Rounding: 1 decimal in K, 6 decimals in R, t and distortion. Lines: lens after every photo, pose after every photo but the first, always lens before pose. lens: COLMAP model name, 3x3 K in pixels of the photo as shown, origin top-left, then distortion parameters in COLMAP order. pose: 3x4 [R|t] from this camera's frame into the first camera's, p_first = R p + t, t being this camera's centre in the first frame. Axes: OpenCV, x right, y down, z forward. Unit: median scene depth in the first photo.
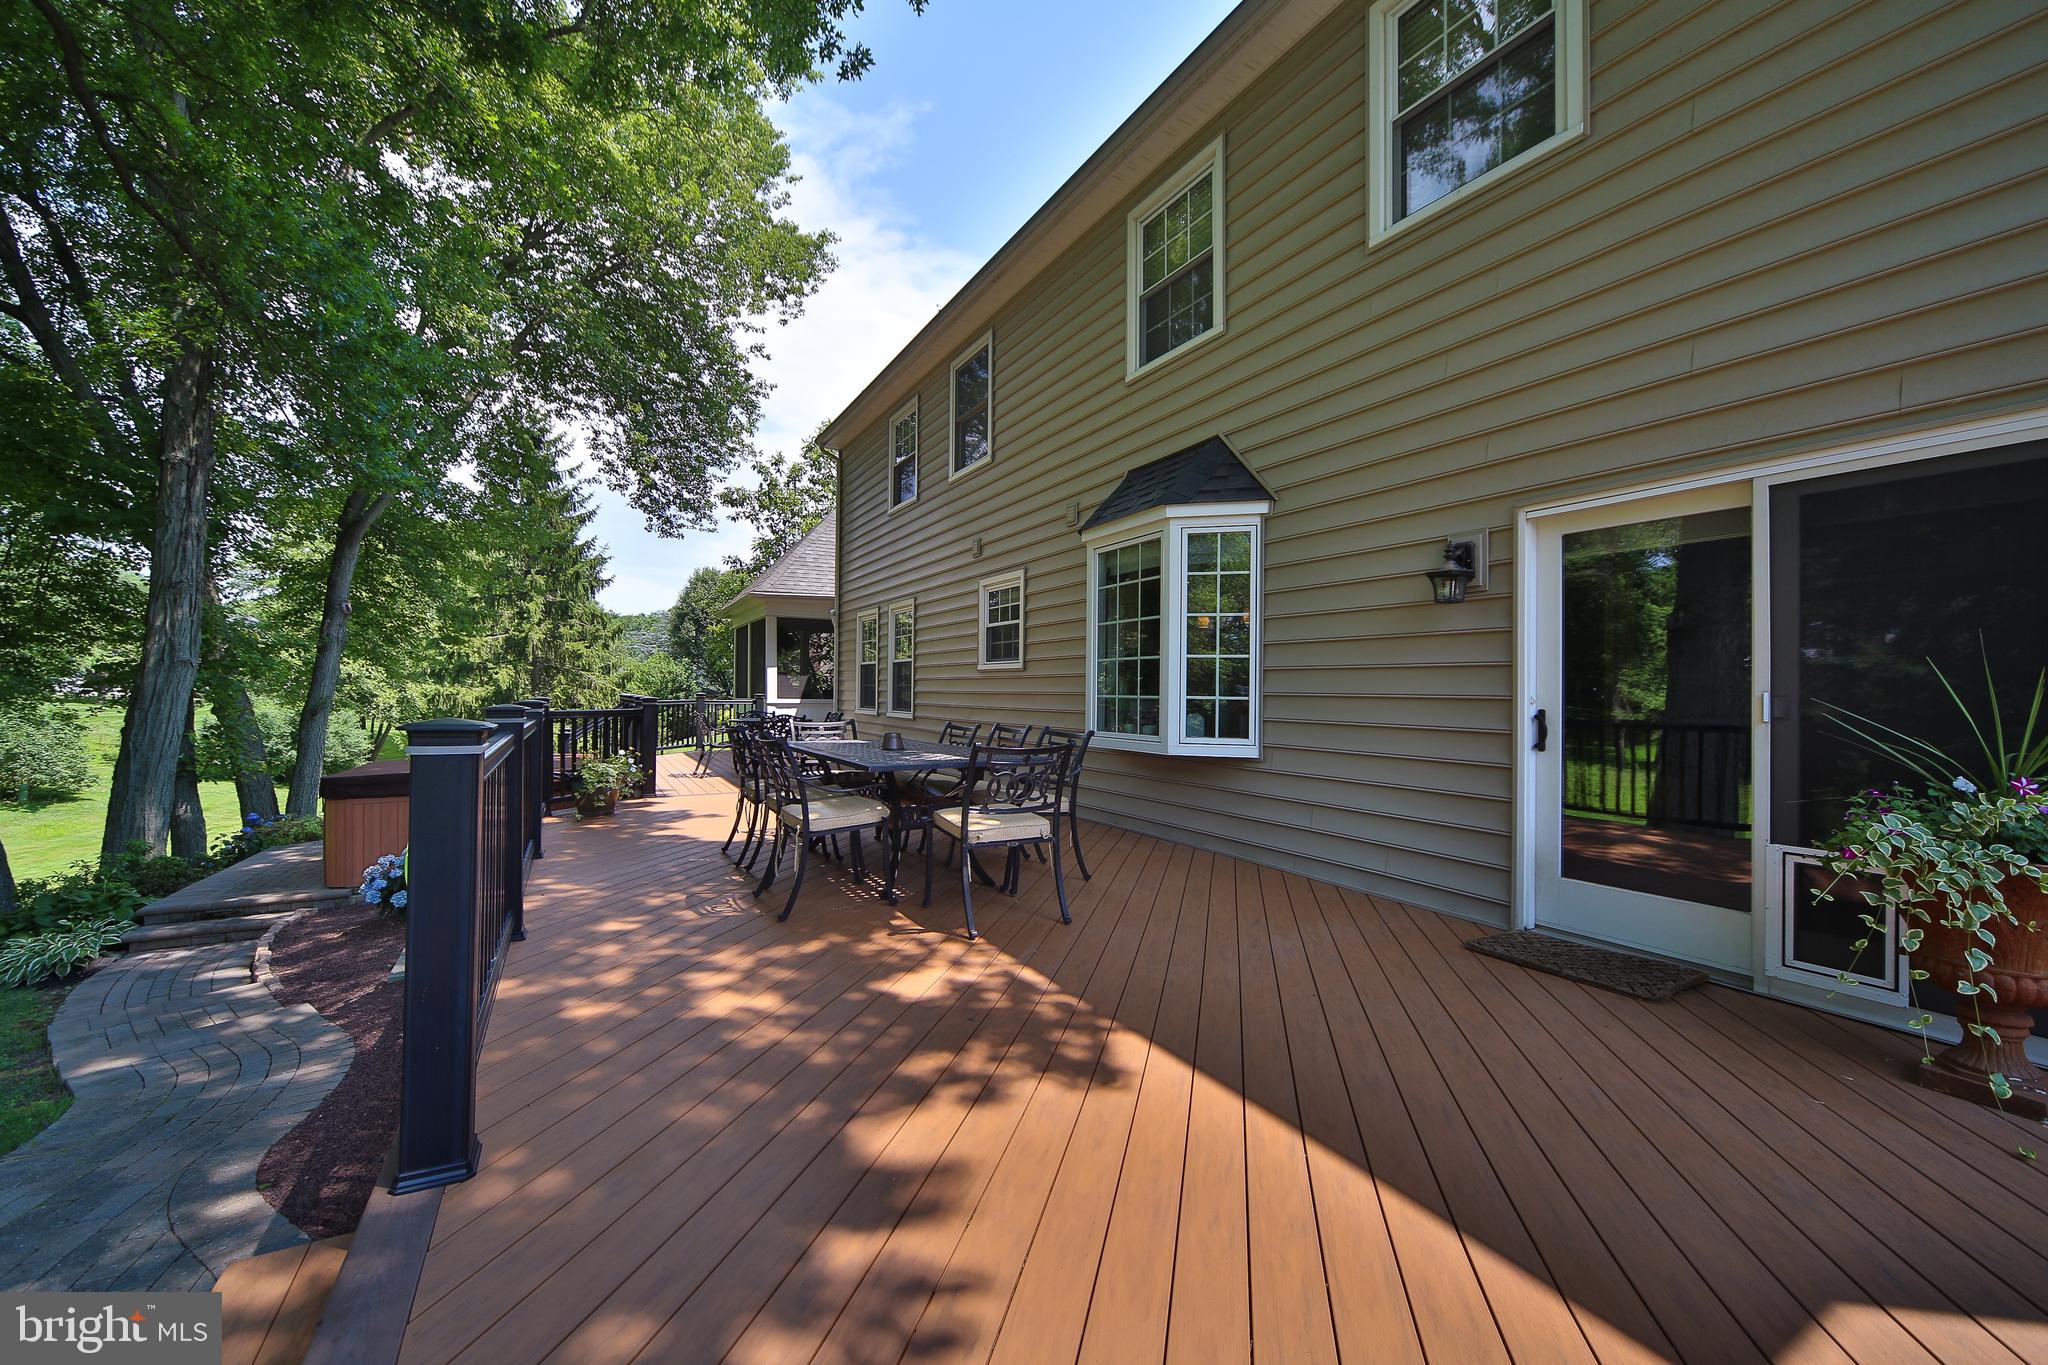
lens RADIAL K [[748.1, 0, 1024.9], [0, 748.1, 686.7], [0, 0, 1]] dist [-0.003483, -0.000322]
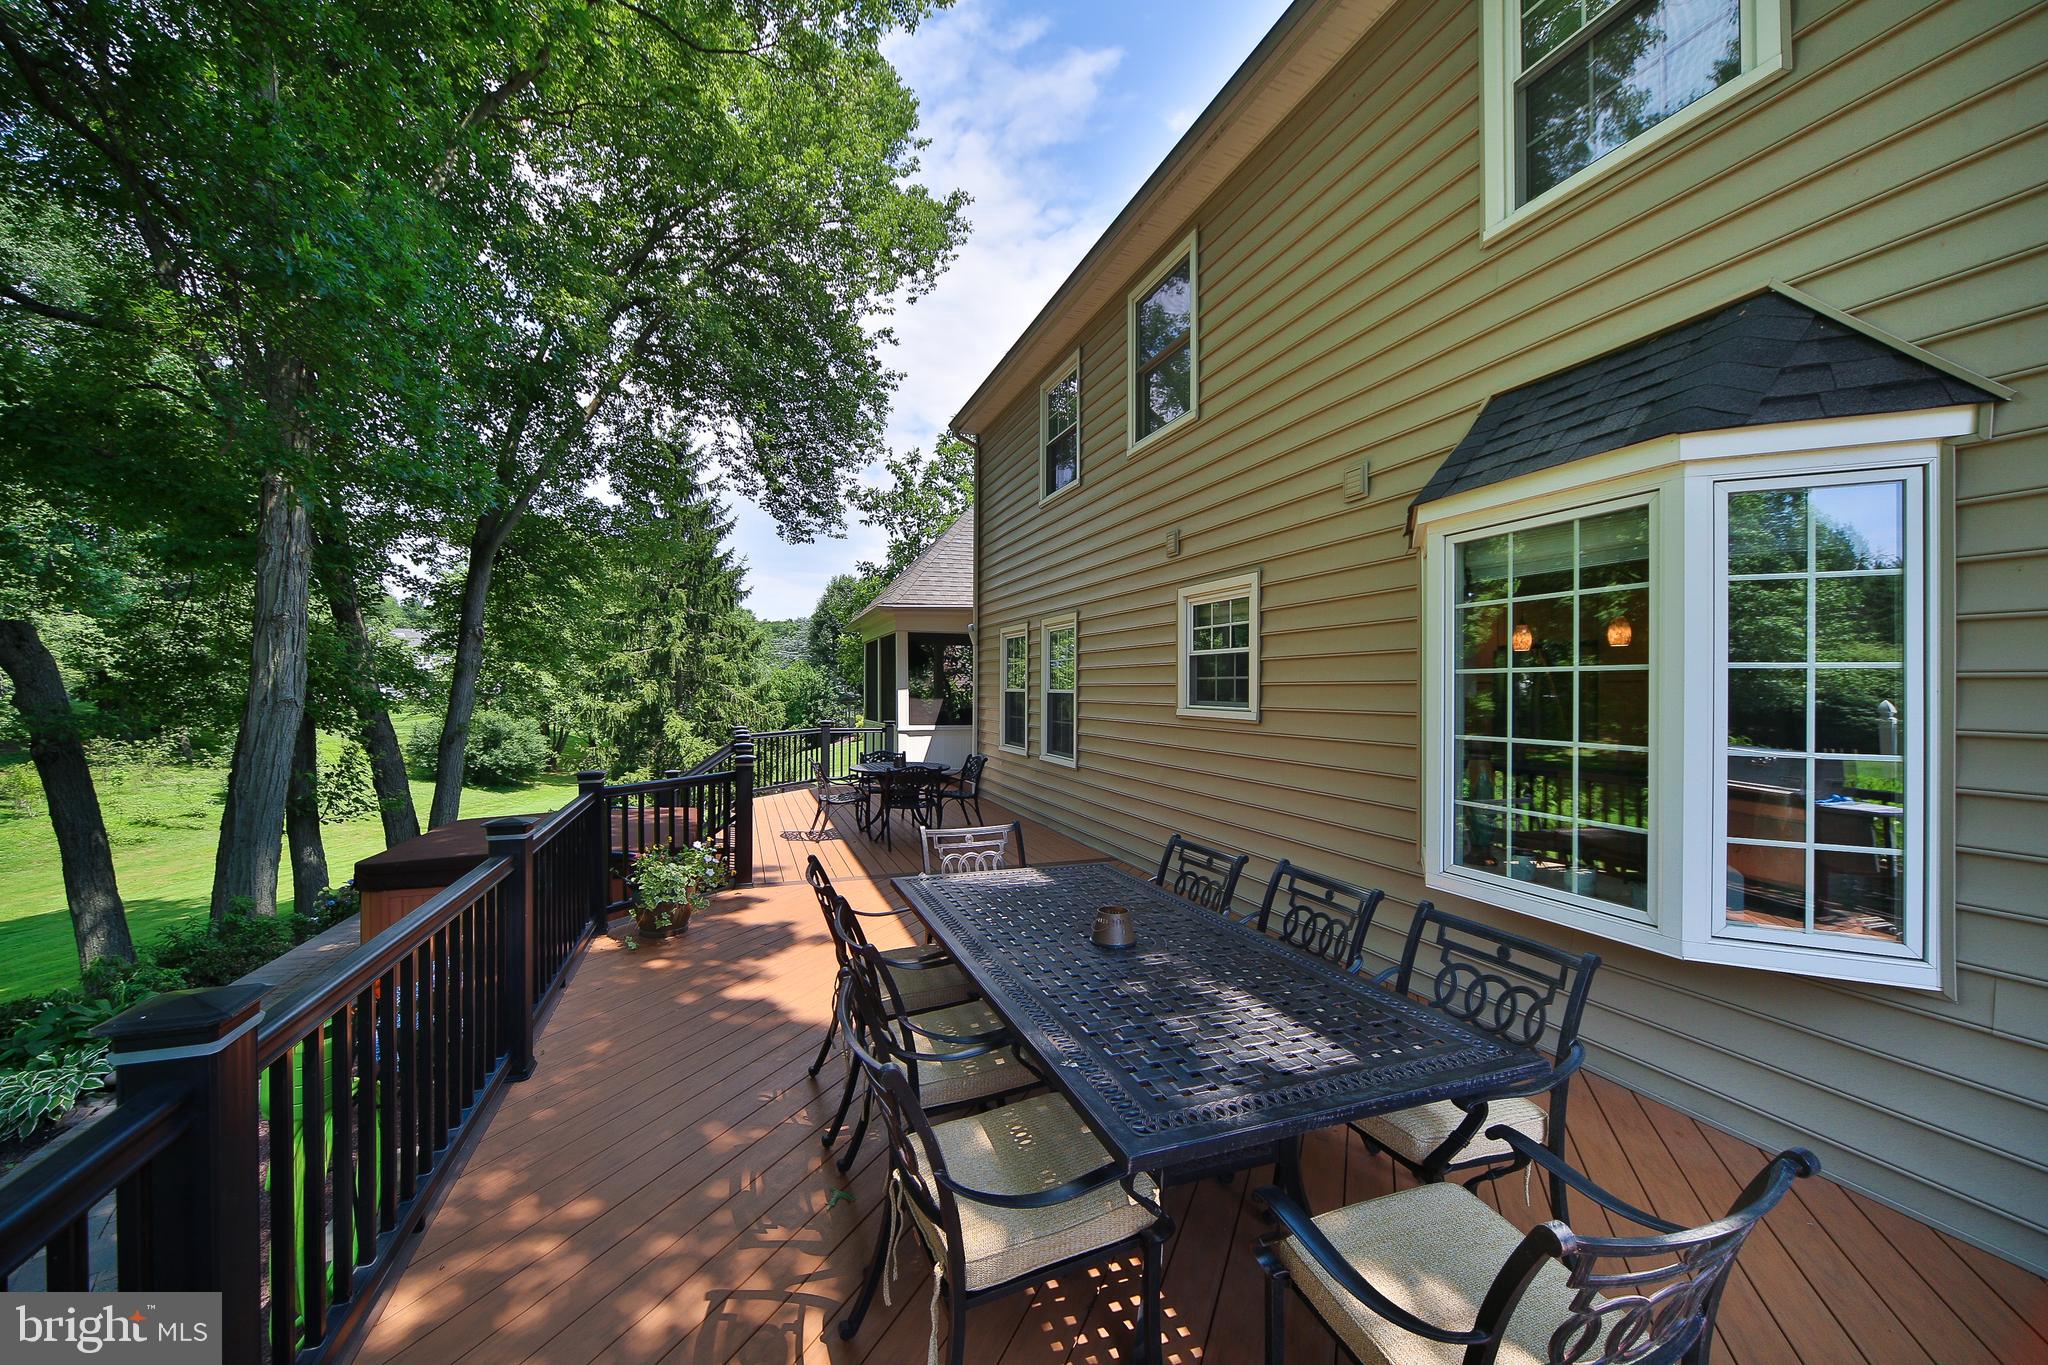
lens RADIAL K [[730.8, 0, 1024.0], [0, 730.8, 683.9], [0, 0, 1]] dist [-0.002097, 0.000222]
pose [[0.985686, -0.007454, -0.168424, -0.052731], [0.008106, 0.999962, 0.003186, -0.032936], [0.168394, -0.004506, 0.985709, 0.173254]]
